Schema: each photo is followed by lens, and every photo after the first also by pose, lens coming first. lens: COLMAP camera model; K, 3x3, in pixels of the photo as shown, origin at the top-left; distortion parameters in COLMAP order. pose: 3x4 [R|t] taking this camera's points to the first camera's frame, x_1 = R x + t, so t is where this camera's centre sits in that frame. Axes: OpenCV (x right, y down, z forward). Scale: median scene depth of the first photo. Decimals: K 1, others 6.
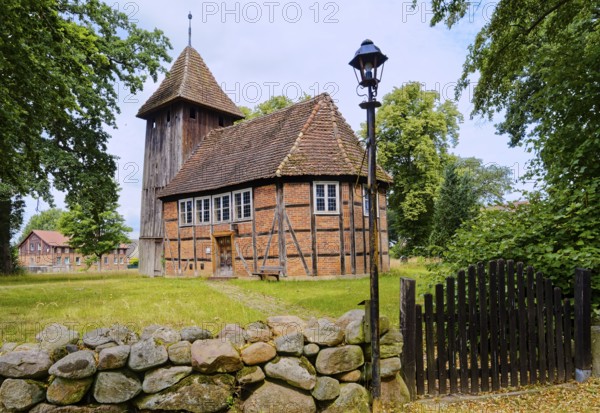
lens RADIAL K [[664.9, 0, 299.9], [0, 664.9, 231.3], [0, 0, 1]] dist [-0.011190, -0.018600]
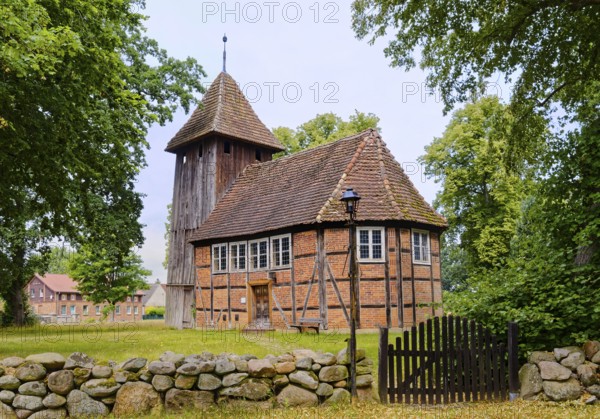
lens RADIAL K [[806.3, 0, 300.0], [0, 806.3, 209.5], [0, 0, 1]] dist [0.020519, 0.065420]
pose [[0.997965, 0.000289, -0.063757, 0.011368], [-0.005475, 0.996684, -0.081181, -0.006155], [0.063522, 0.081365, 0.994658, -0.116767]]
